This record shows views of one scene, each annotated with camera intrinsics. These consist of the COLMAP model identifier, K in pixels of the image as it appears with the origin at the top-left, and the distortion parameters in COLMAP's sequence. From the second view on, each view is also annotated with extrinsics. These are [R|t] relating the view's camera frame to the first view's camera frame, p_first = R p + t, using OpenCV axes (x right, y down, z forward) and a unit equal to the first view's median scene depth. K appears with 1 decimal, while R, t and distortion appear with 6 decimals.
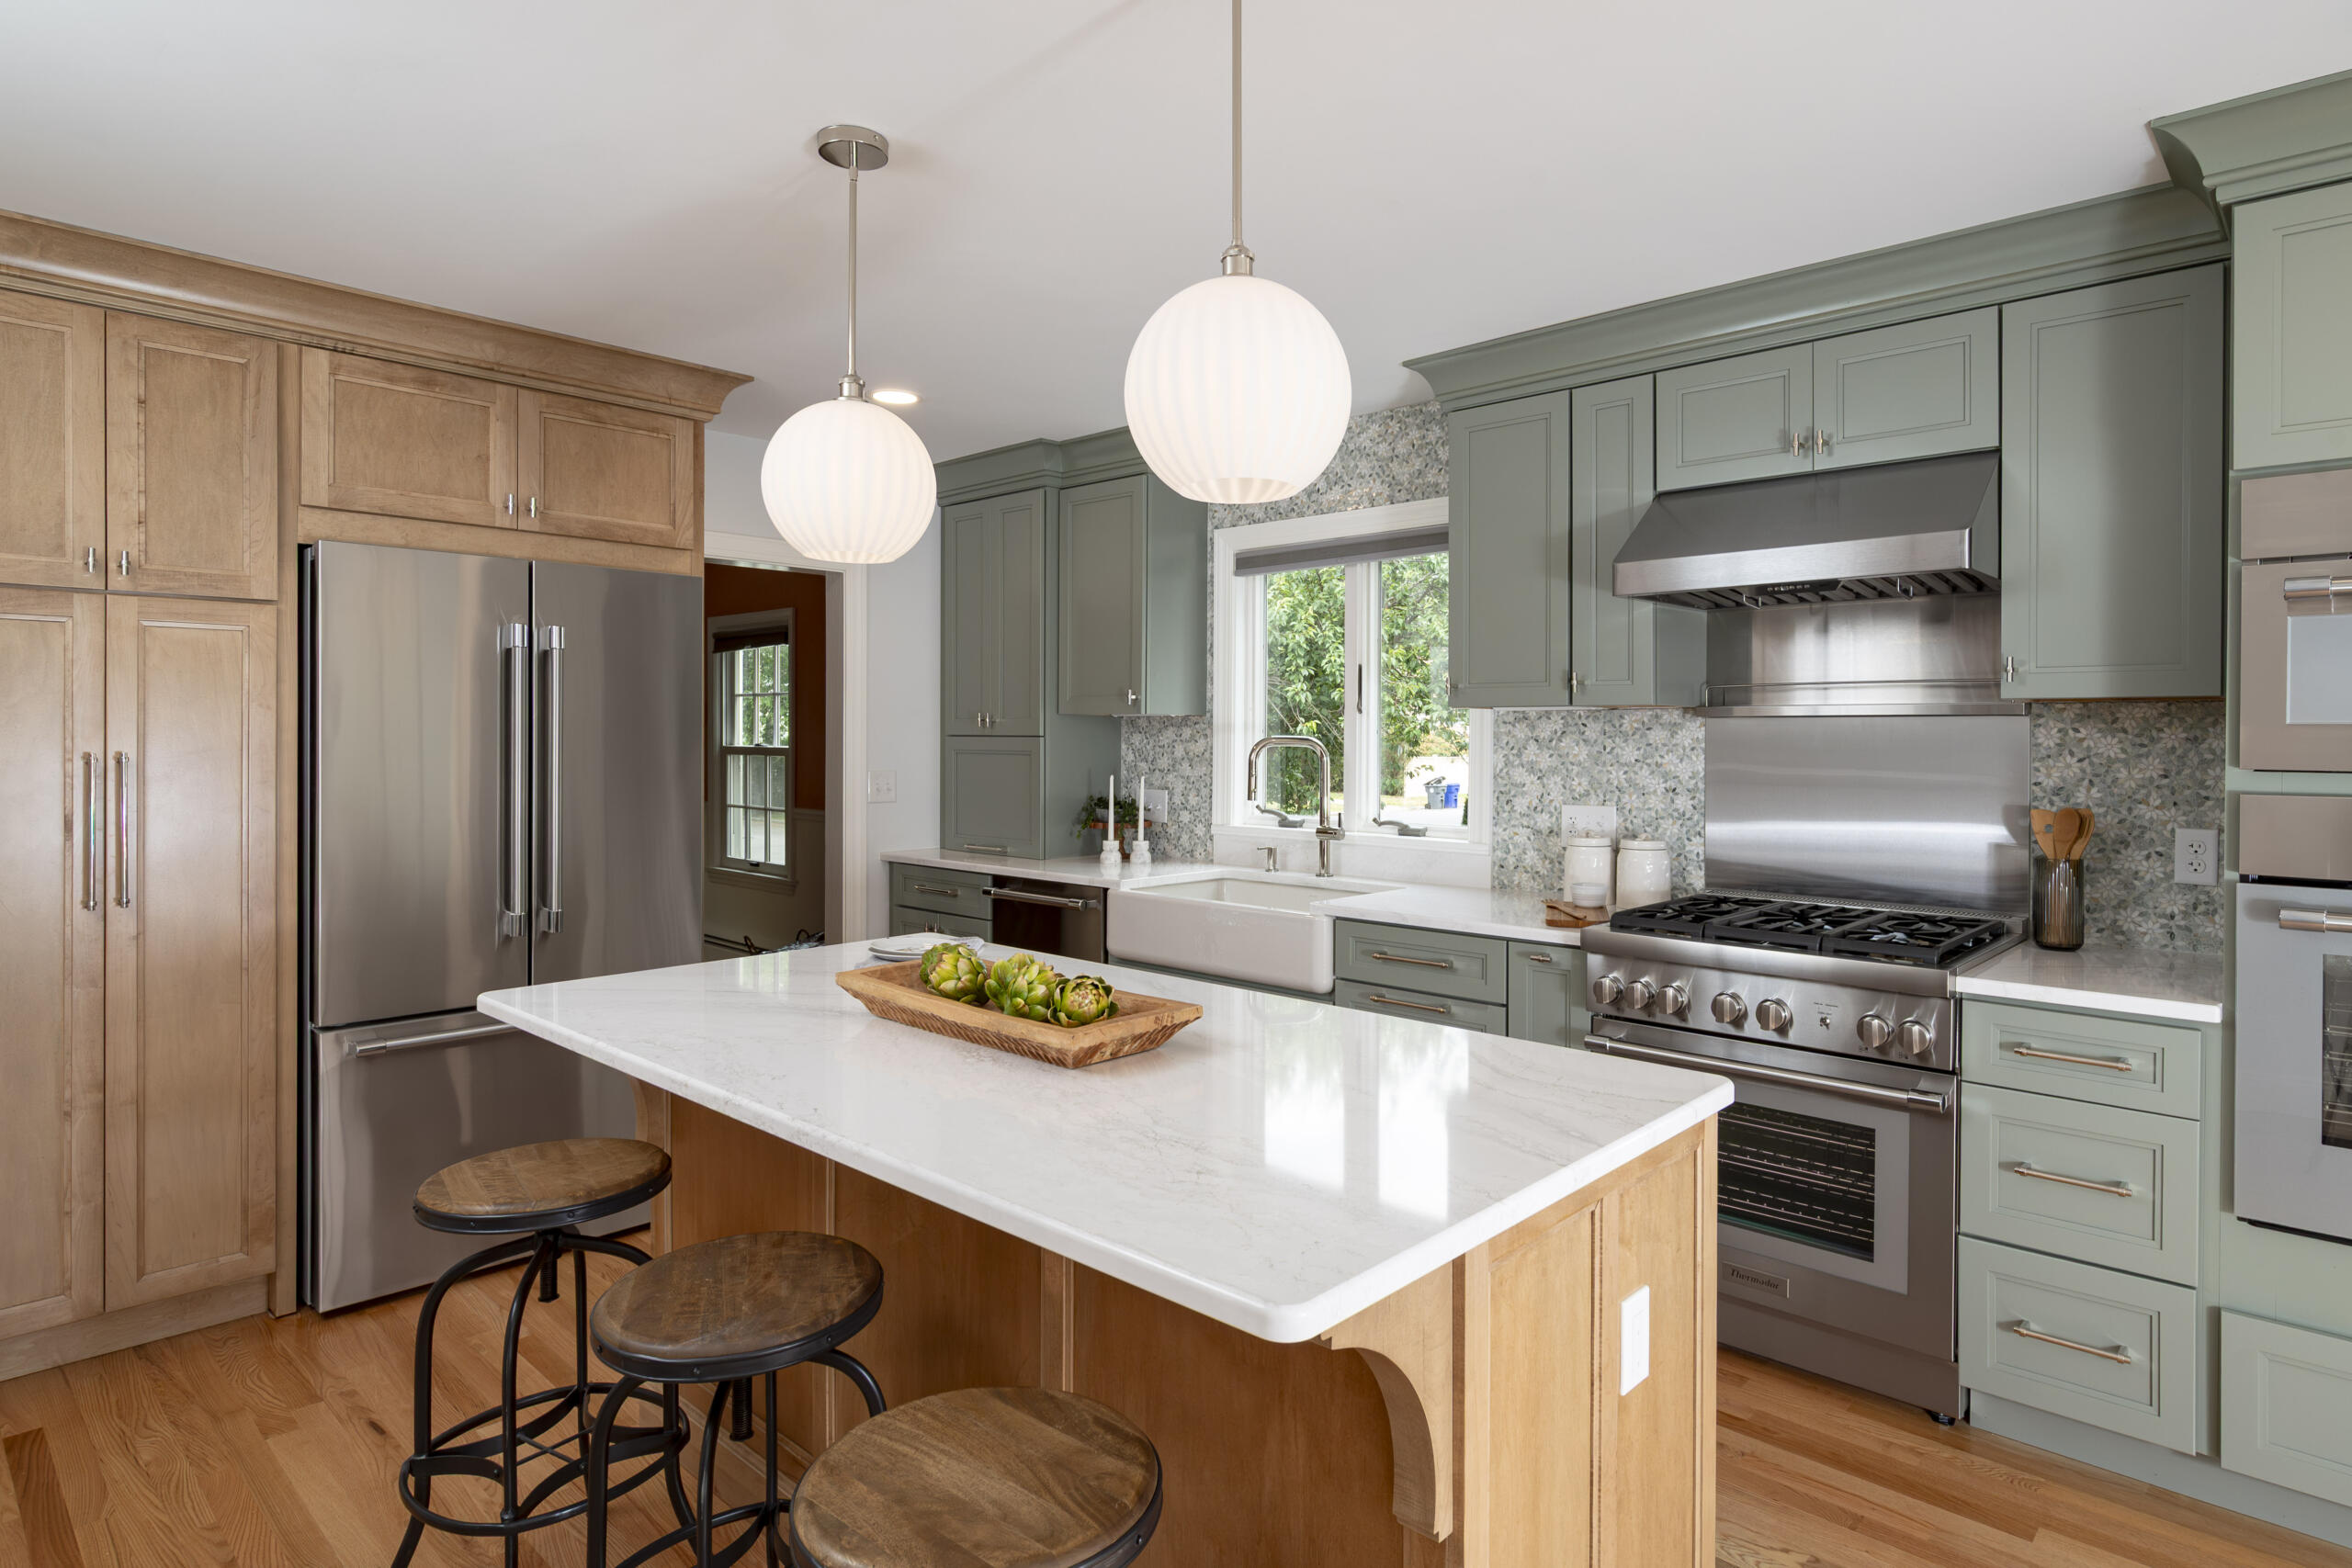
lens RADIAL K [[1294.9, 0, 1230.6], [0, 1294.9, 737.3], [0, 0, 1]] dist [-0.002100, -0.000980]
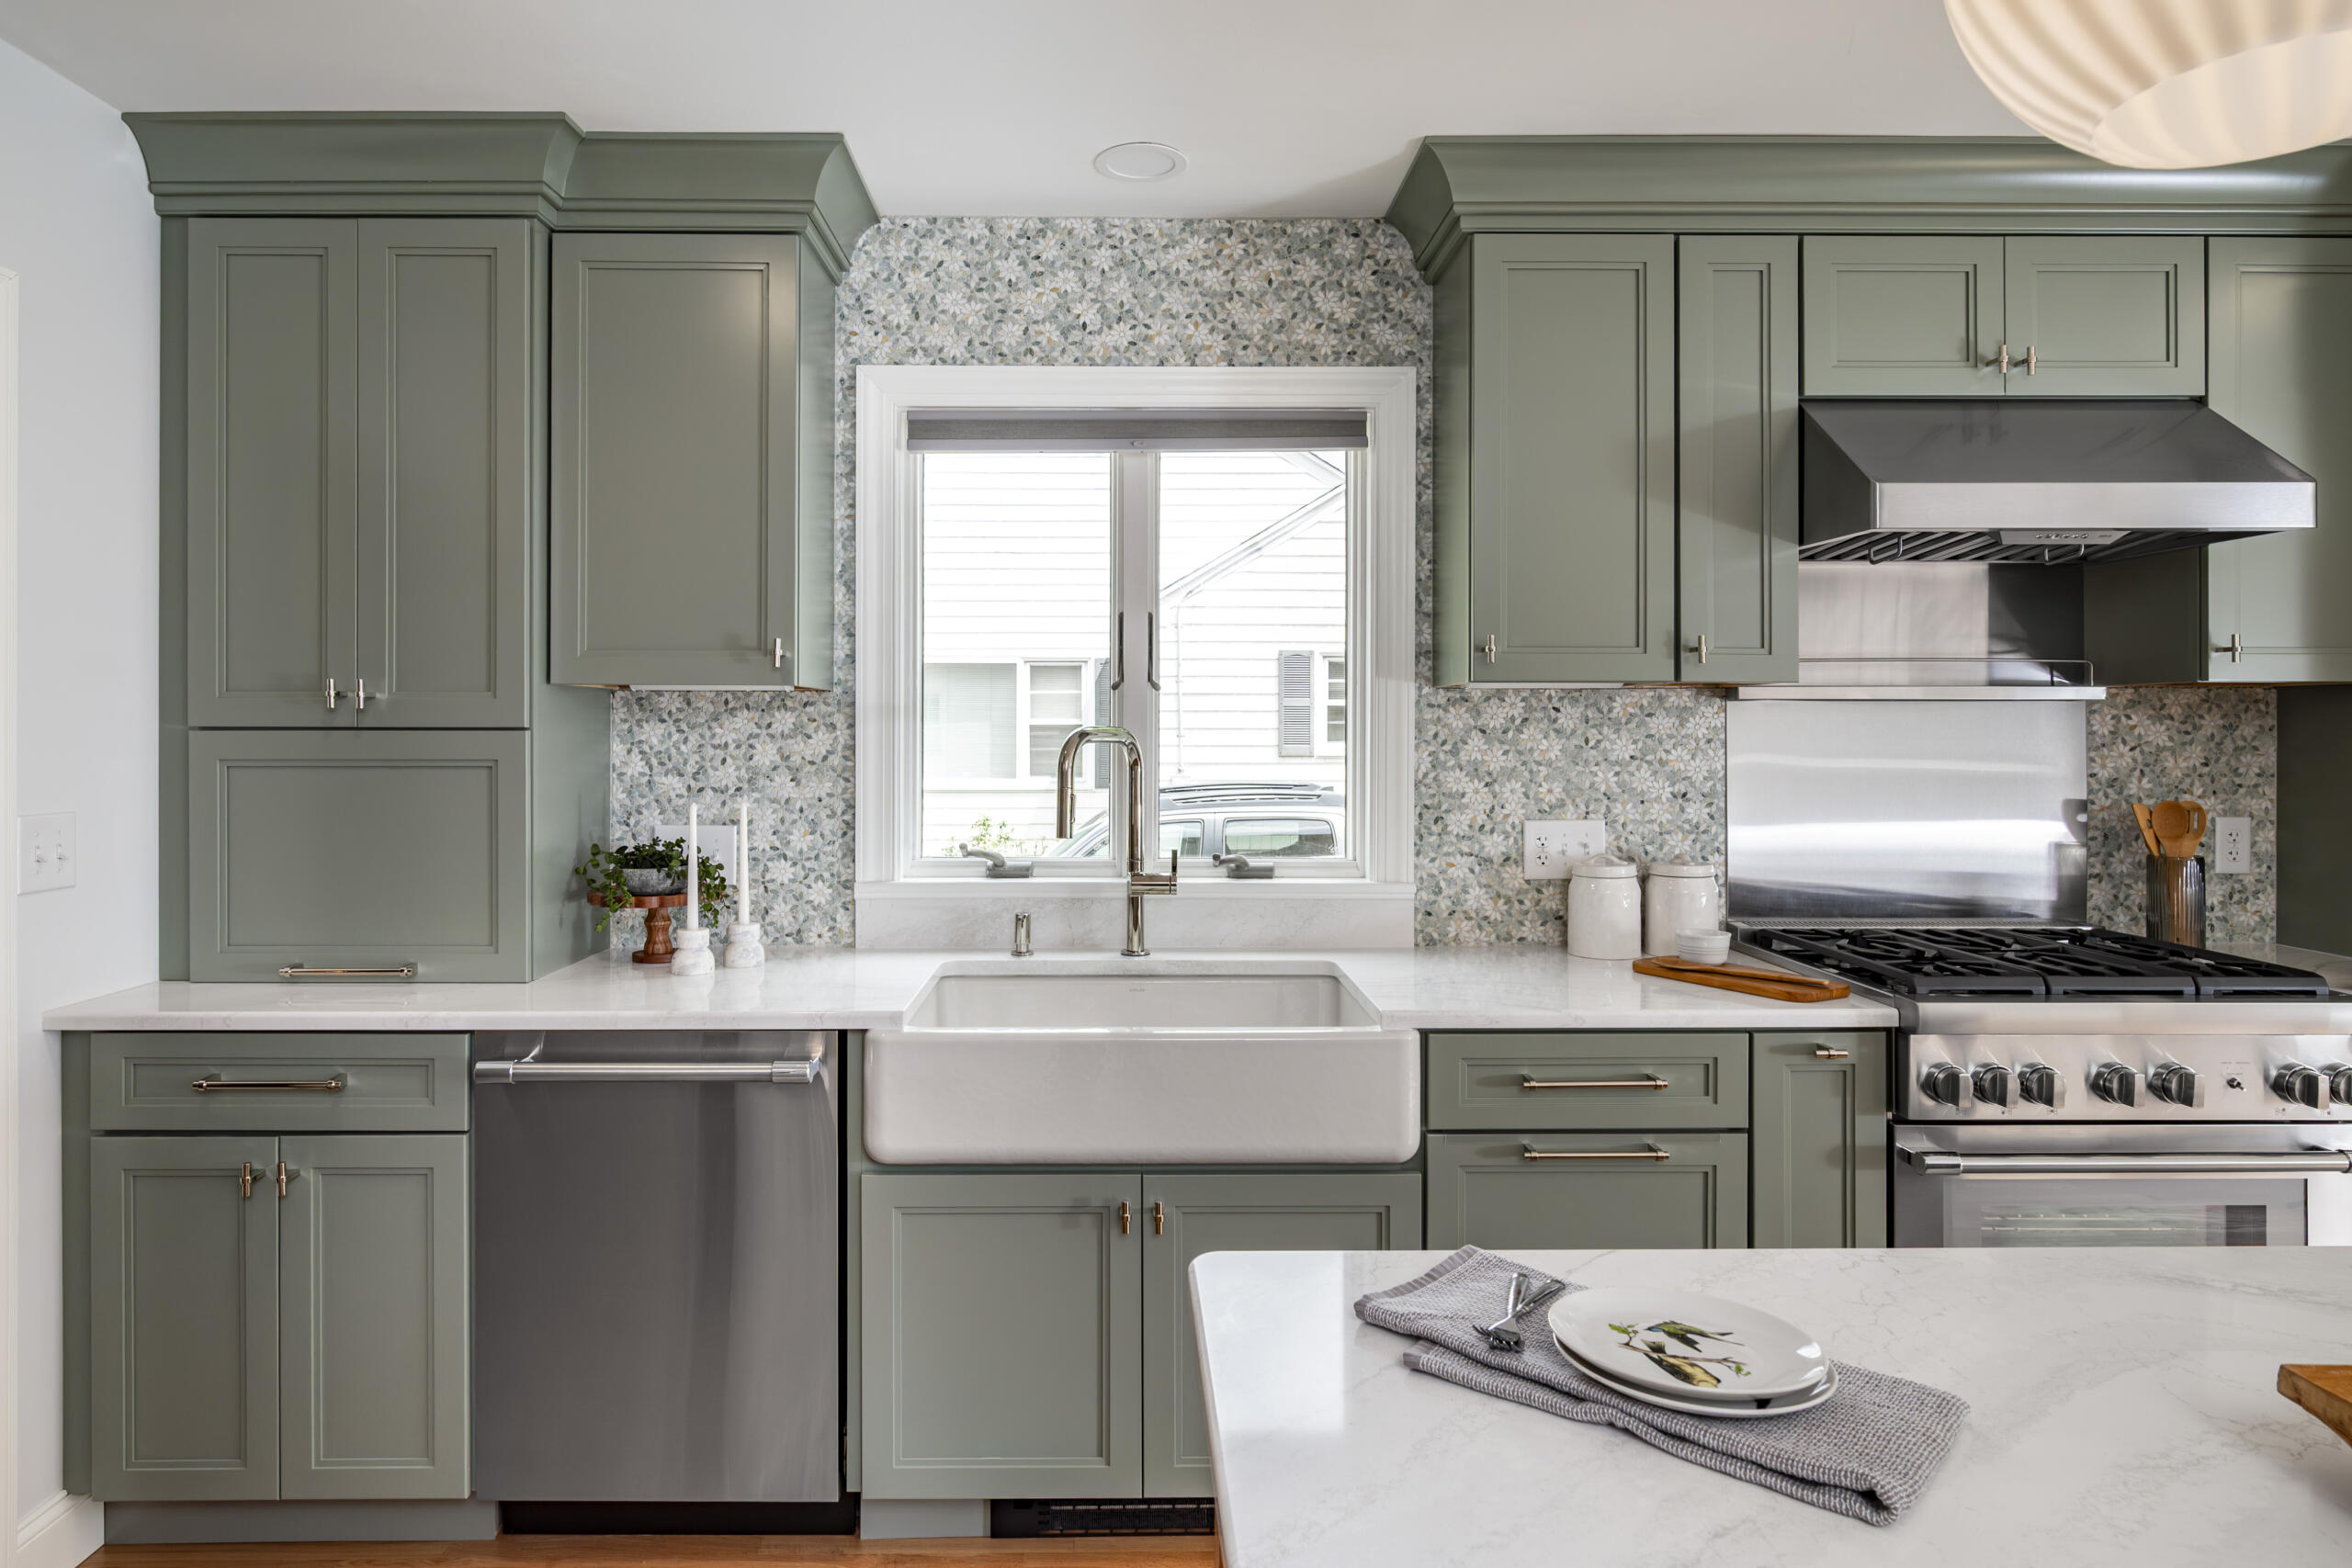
lens RADIAL K [[1371.6, 0, 1134.7], [0, 1371.6, 727.3], [0, 0, 1]] dist [-0.001183, -0.000211]
pose [[0.726113, -0.003604, 0.687566, -0.508445], [0.003532, 0.999993, 0.001511, -0.001934], [-0.687567, 0.001331, 0.726120, 0.716903]]
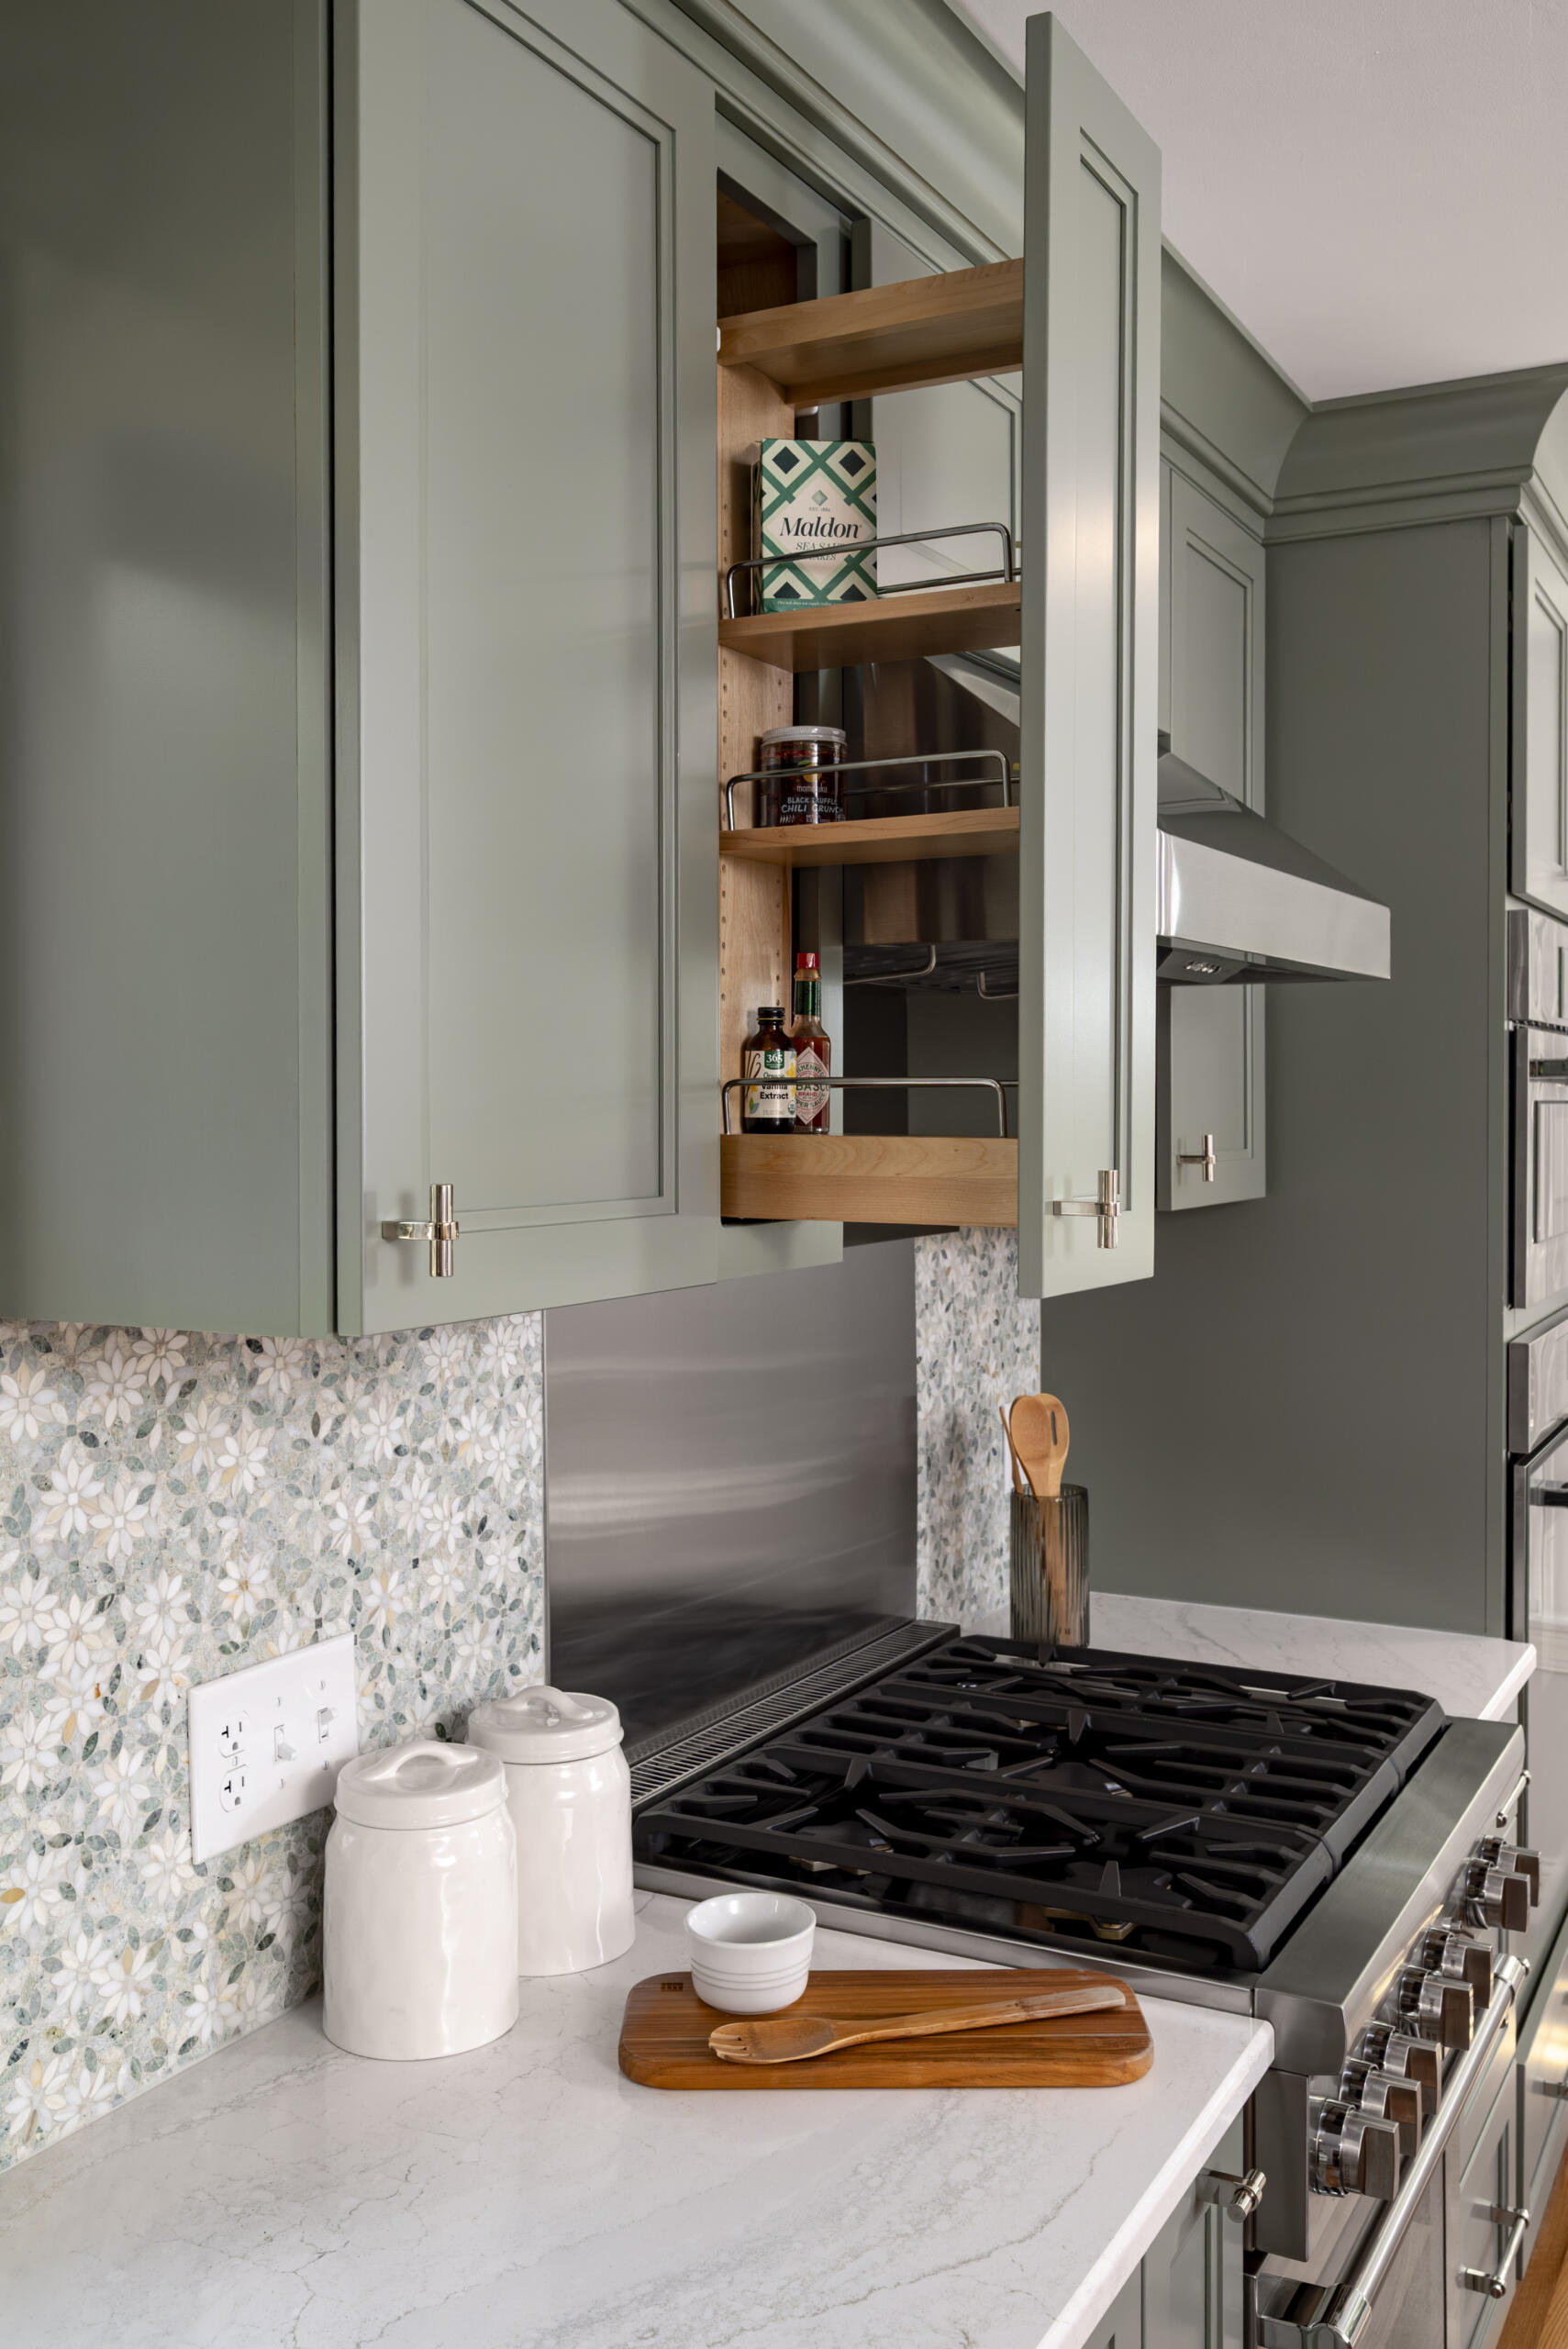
lens RADIAL K [[2067.4, 0, 789.6], [0, 2067.4, 1118.8], [0, 0, 1]] dist [-0.005687, -0.006859]
pose [[-0.246278, -0.011676, 0.969129, -0.168161], [0.005096, 0.999898, 0.013342, -0.069646], [-0.969186, 0.008224, -0.246193, 1.184943]]
